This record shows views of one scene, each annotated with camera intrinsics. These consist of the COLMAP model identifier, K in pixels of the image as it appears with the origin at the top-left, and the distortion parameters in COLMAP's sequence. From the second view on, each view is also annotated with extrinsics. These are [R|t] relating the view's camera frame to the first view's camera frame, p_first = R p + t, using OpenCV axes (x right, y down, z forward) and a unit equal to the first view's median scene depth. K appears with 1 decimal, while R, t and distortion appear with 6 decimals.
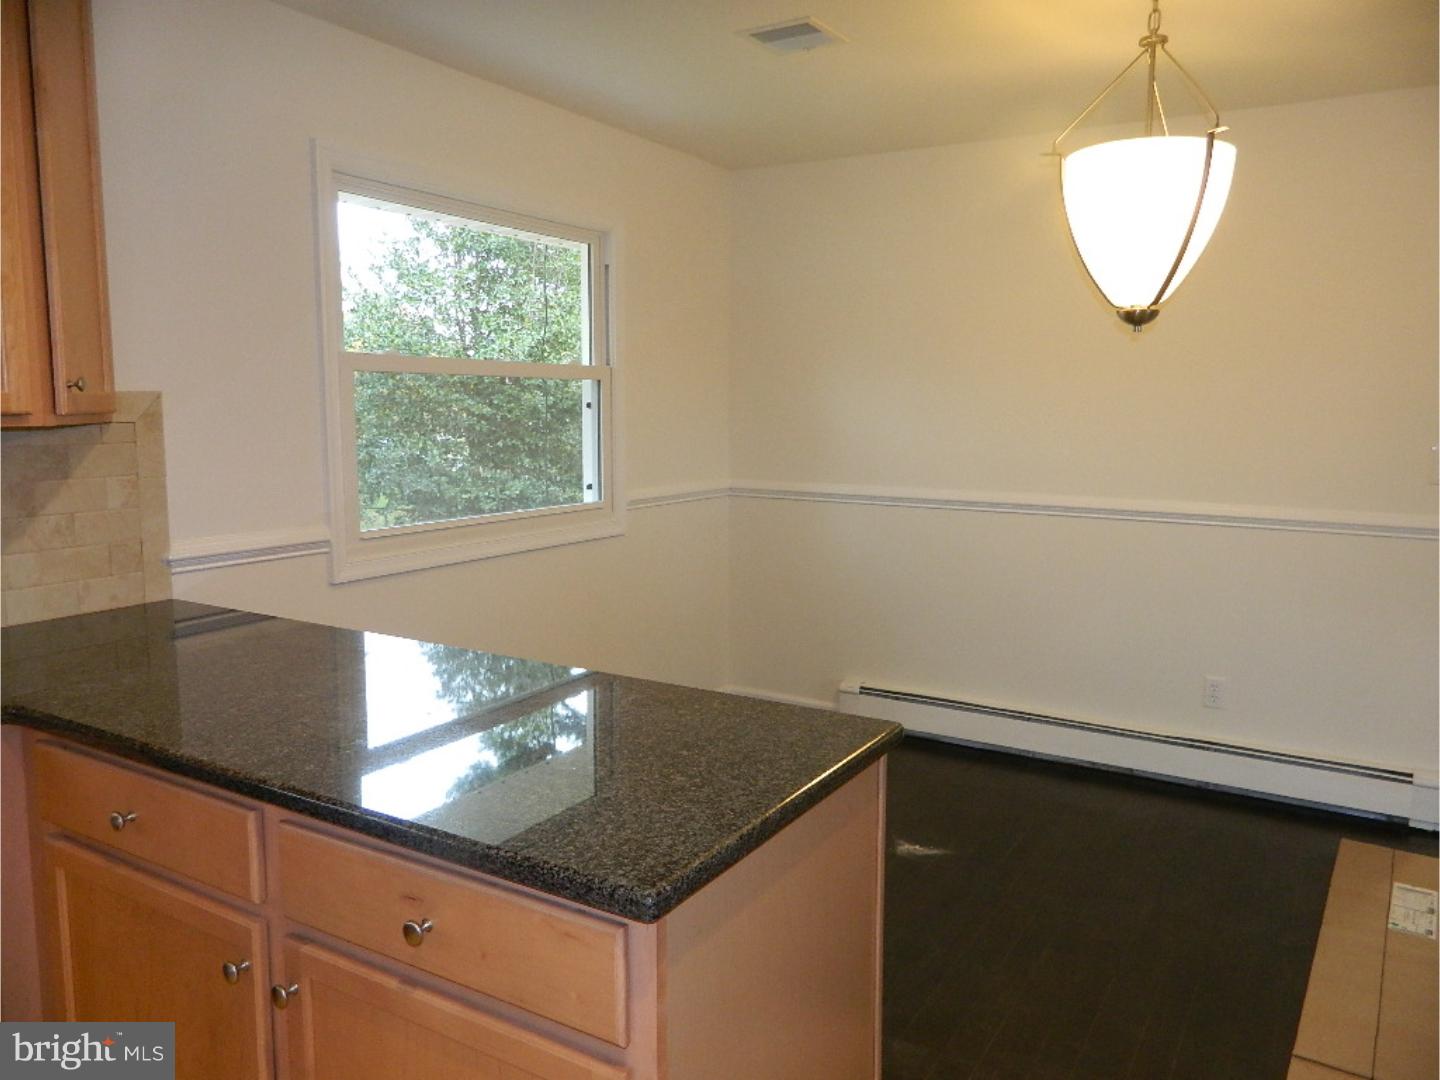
lens RADIAL K [[1054.0, 0, 719.2], [0, 1054.0, 529.9], [0, 0, 1]] dist [-0.007081, -0.002314]
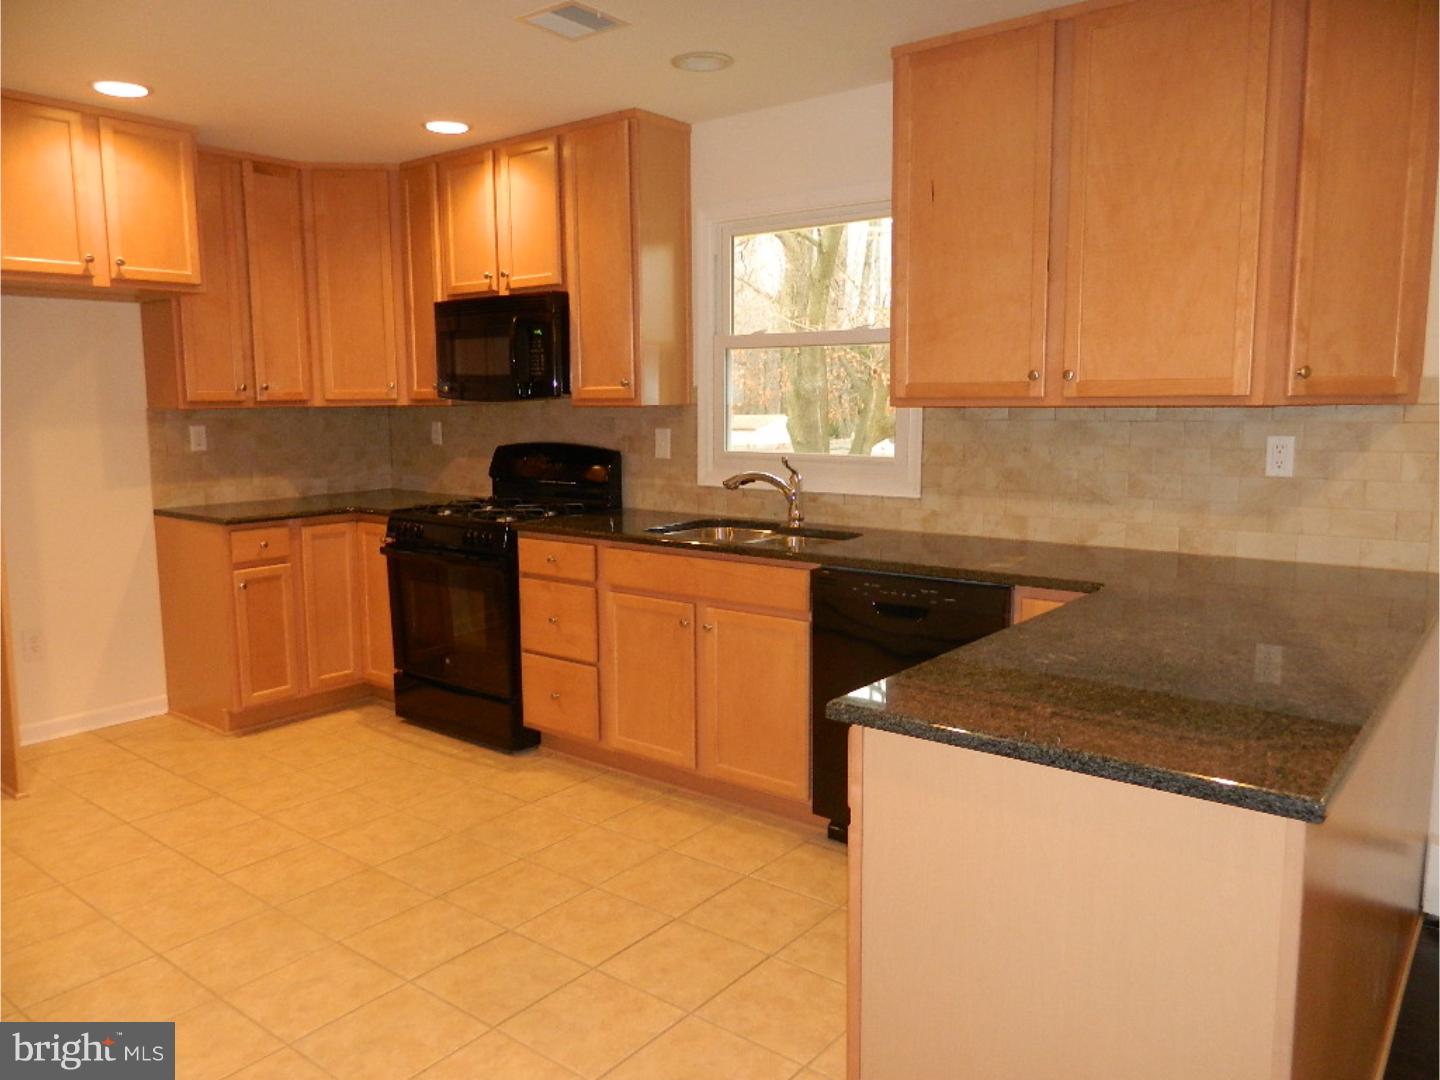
lens RADIAL K [[1054.0, 0, 719.2], [0, 1054.0, 529.9], [0, 0, 1]] dist [-0.007081, -0.002314]
pose [[-0.127926, 0.126958, -0.983624, 0.612585], [-0.105124, 0.984450, 0.140736, -0.048135], [0.986197, 0.121407, -0.112590, 0.399647]]
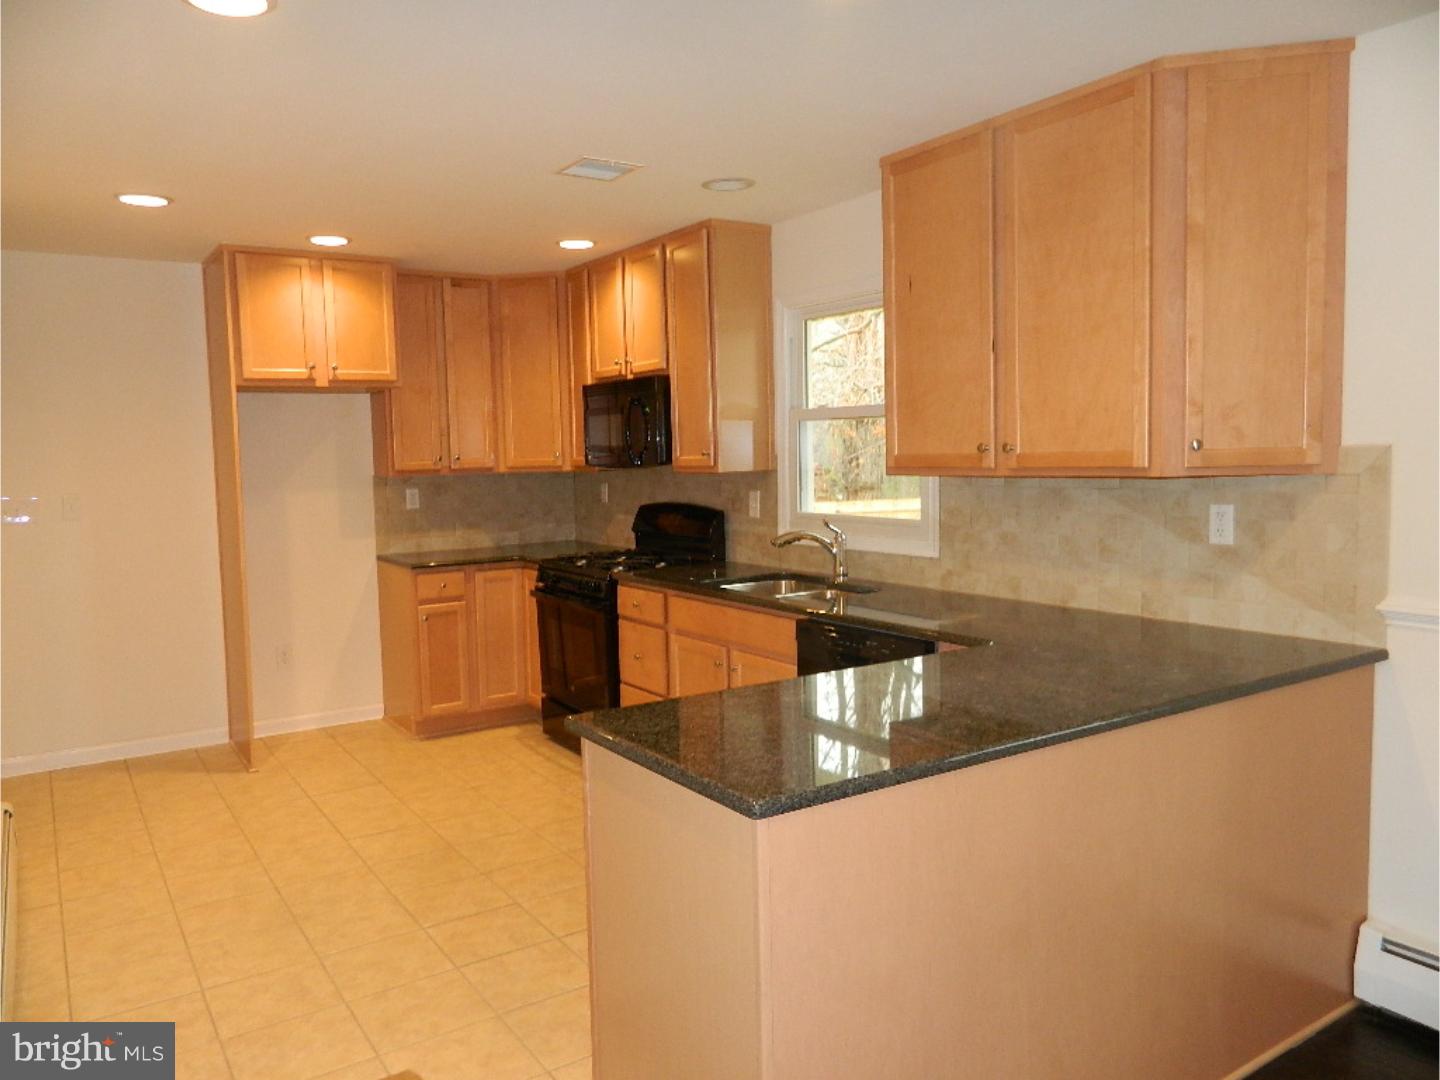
lens RADIAL K [[1054.0, 0, 719.2], [0, 1054.0, 529.9], [0, 0, 1]] dist [-0.007081, -0.002314]
pose [[-0.431648, 0.080497, -0.898443, 0.685127], [-0.078356, 0.988899, 0.126247, -0.129273], [0.898632, 0.124893, -0.420549, 0.863342]]
